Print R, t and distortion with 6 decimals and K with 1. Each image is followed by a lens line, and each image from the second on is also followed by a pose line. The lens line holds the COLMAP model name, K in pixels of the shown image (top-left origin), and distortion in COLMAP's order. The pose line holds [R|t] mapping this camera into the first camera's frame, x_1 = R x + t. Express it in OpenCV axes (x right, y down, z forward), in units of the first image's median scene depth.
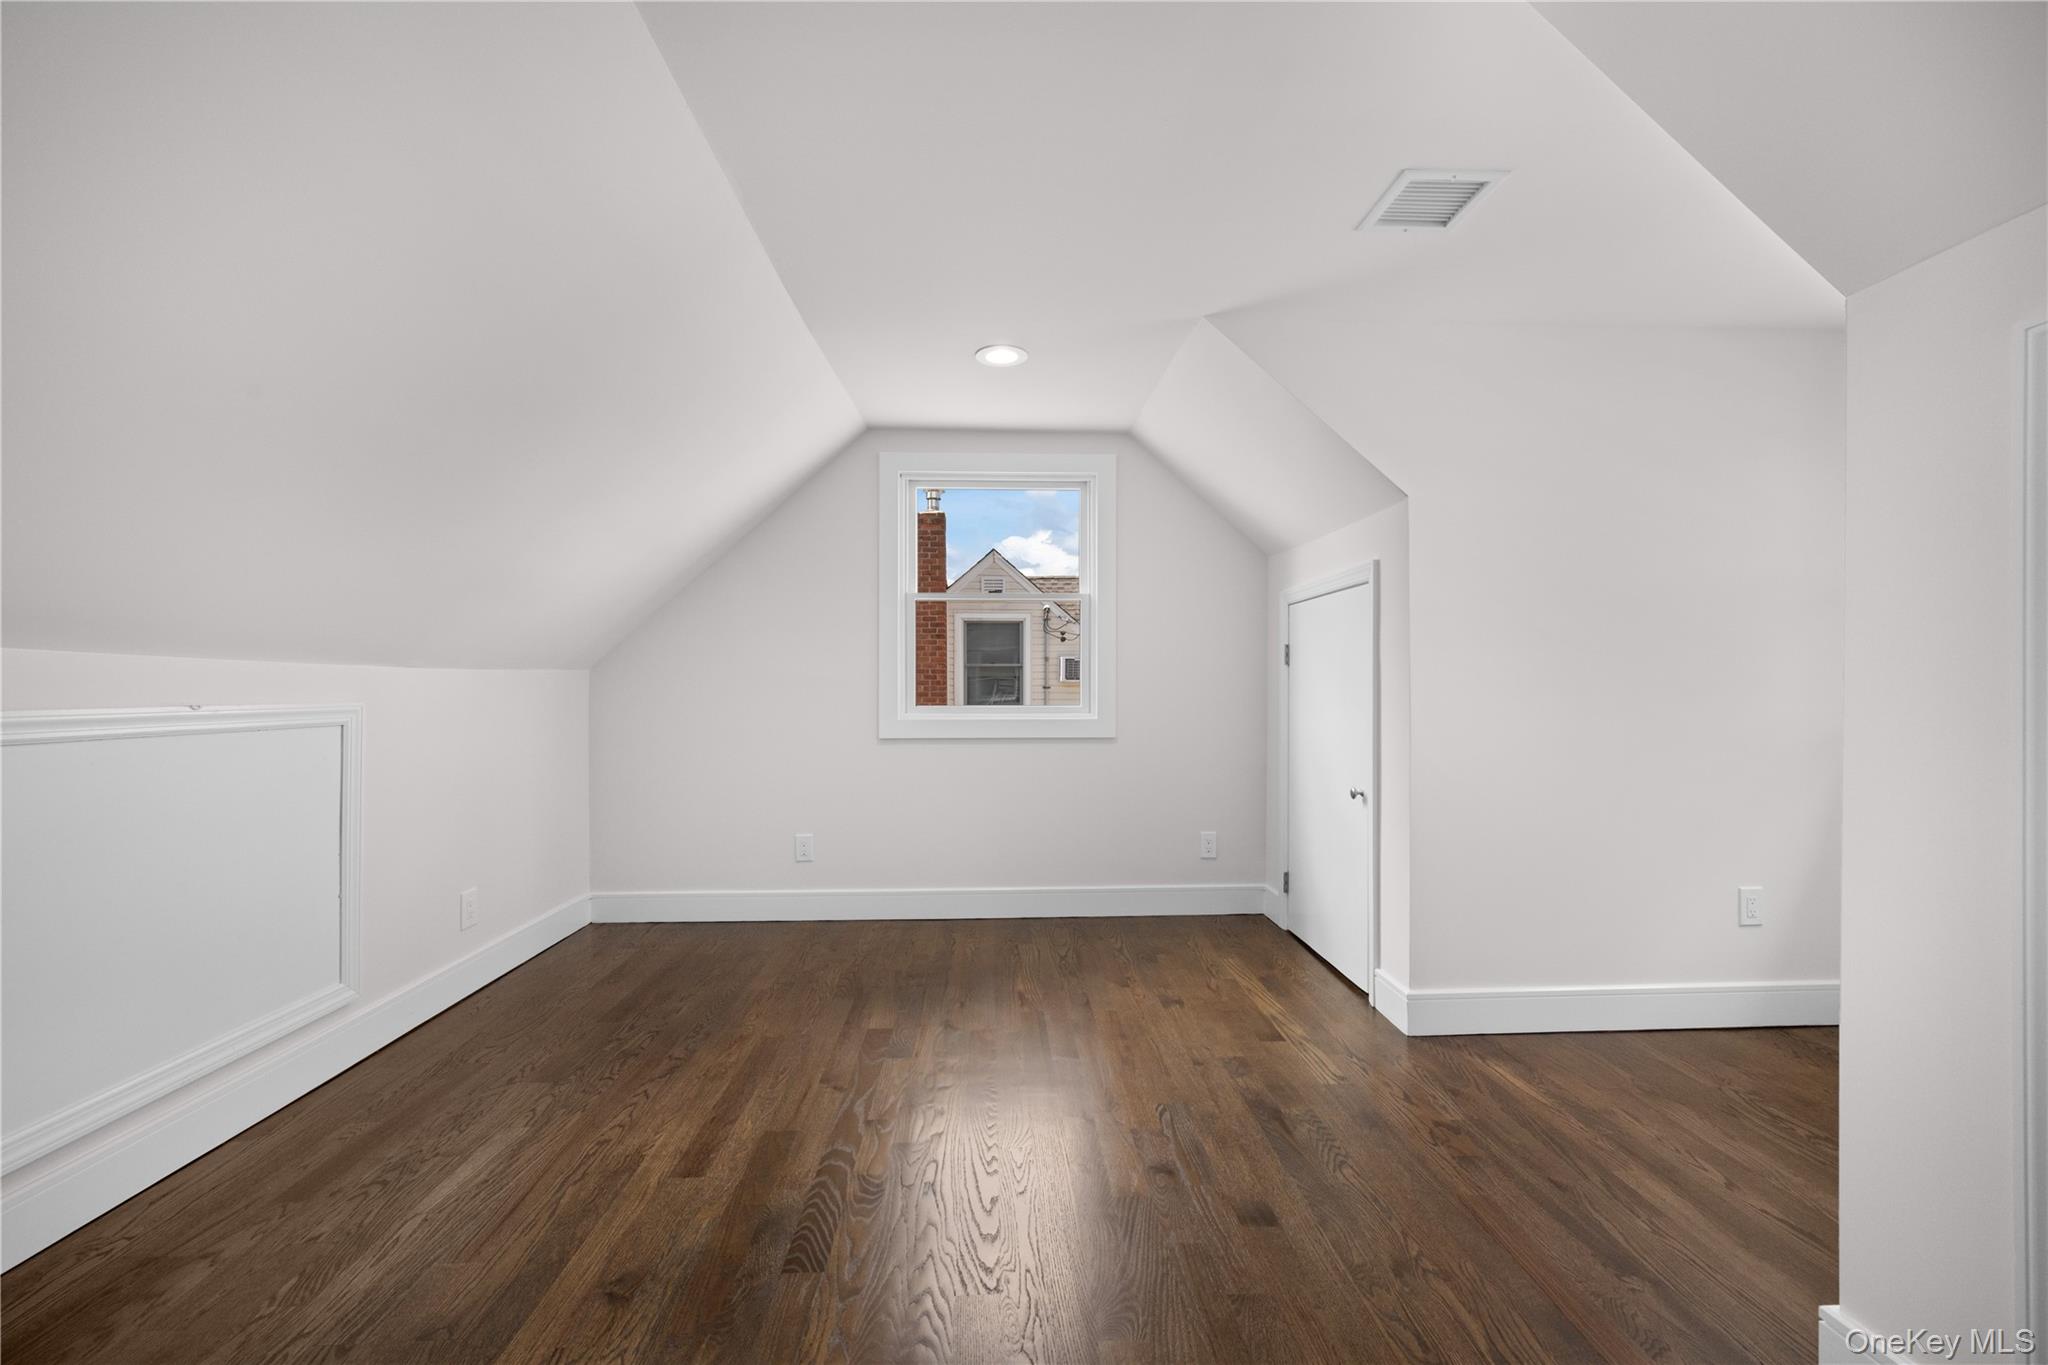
lens RADIAL K [[834.4, 0, 1024.0], [0, 834.4, 682.5], [0, 0, 1]] dist [-0.000961, 0.000171]
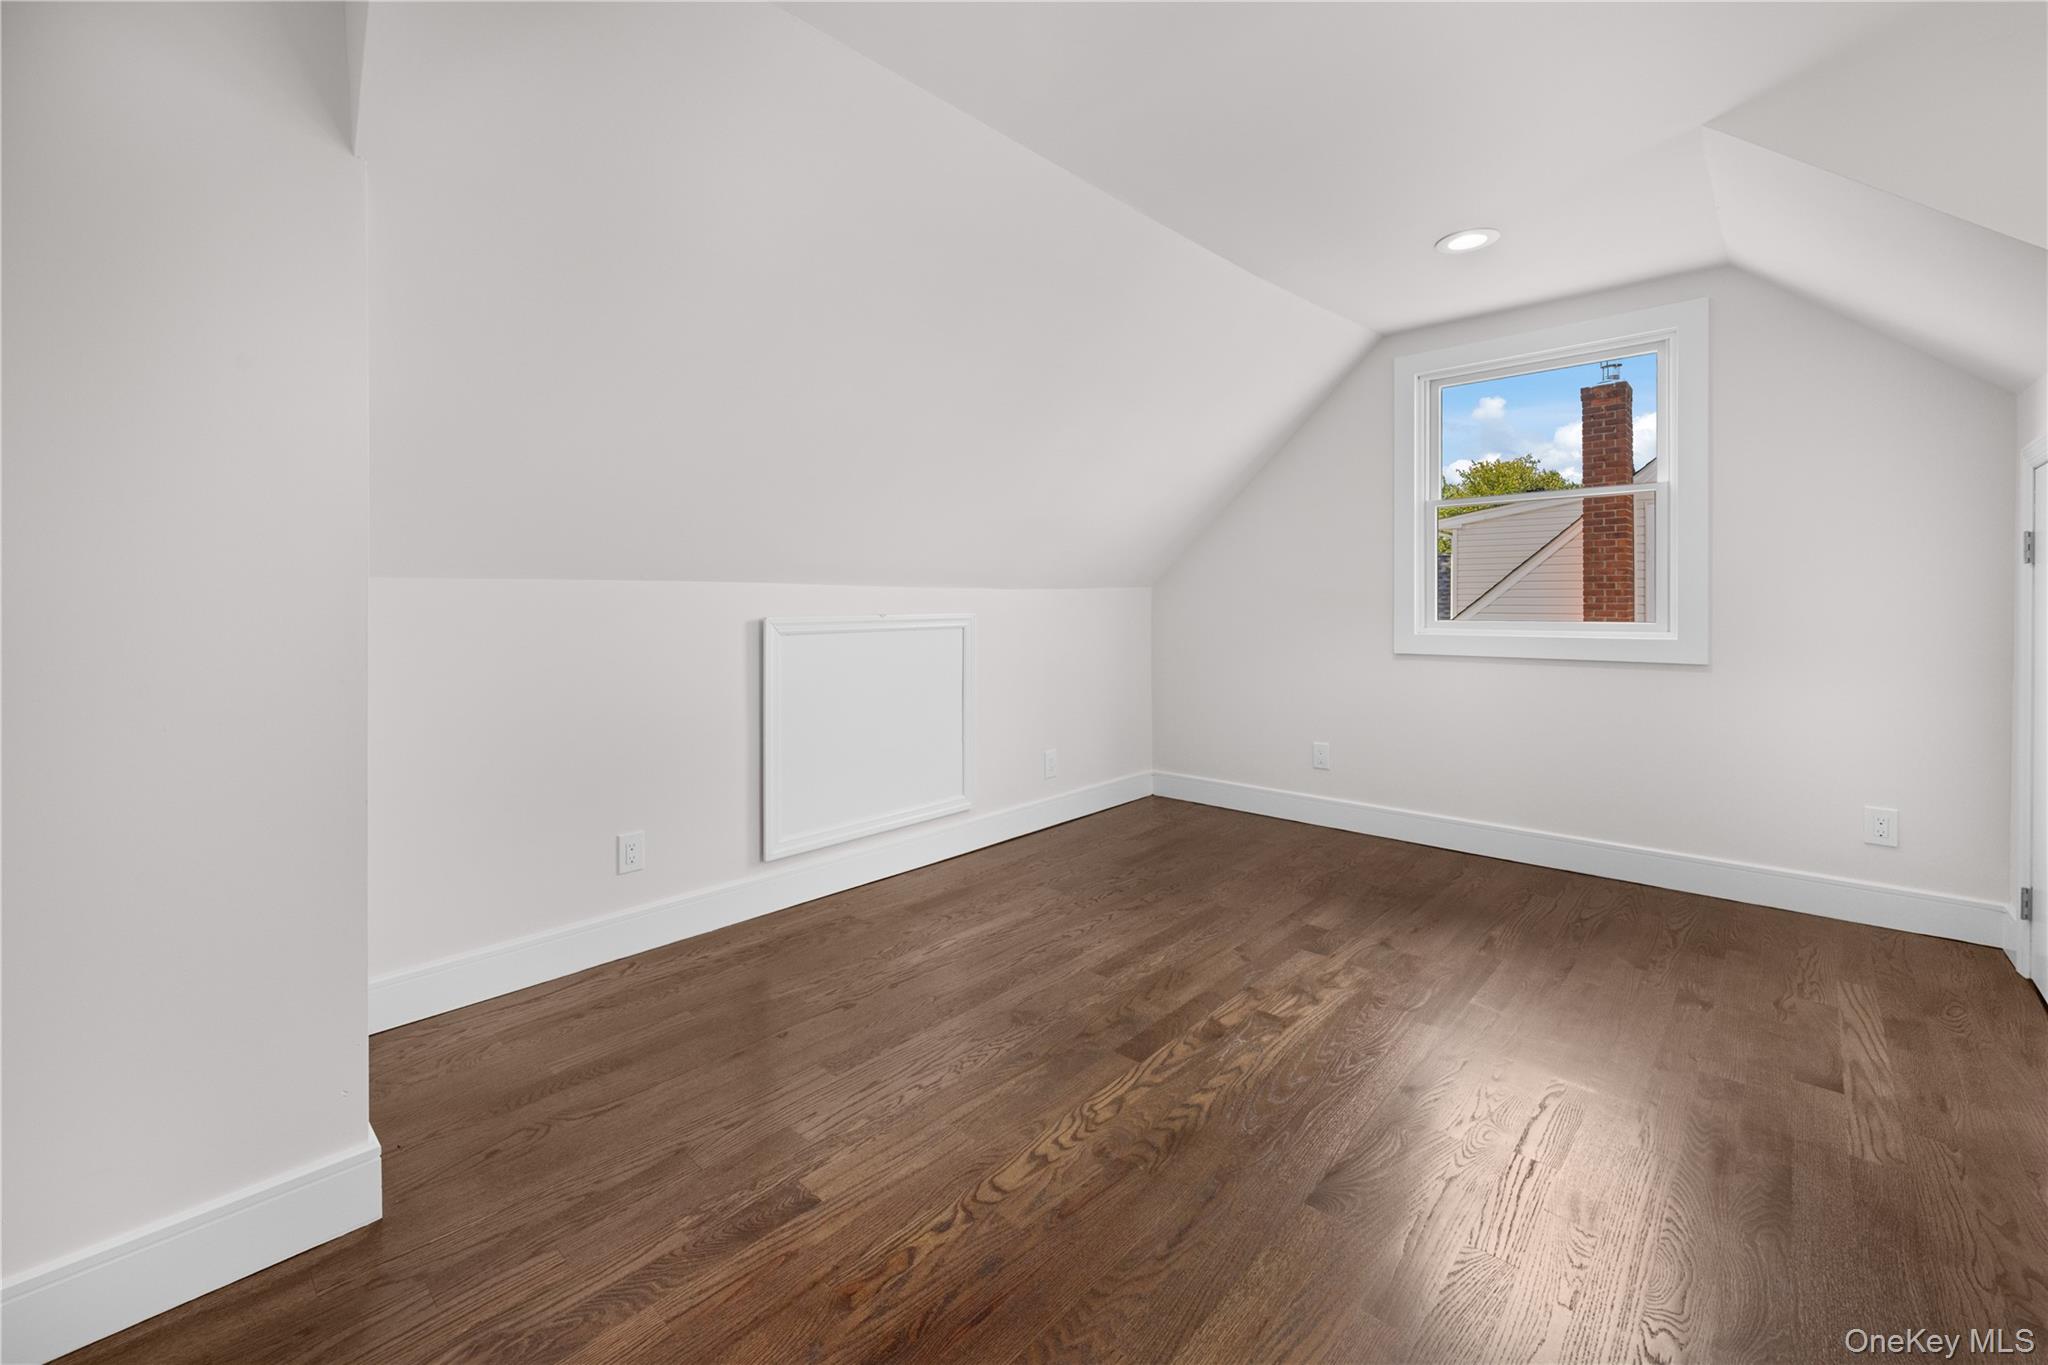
lens RADIAL K [[857.8, 0, 999.9], [0, 857.8, 598.2], [0, 0, 1]] dist [0.000814, 0.000223]
pose [[0.686245, -0.005909, -0.727346, 0.317370], [0.009702, 0.999952, 0.001031, -0.003394], [0.727305, -0.007765, 0.686270, -0.027774]]
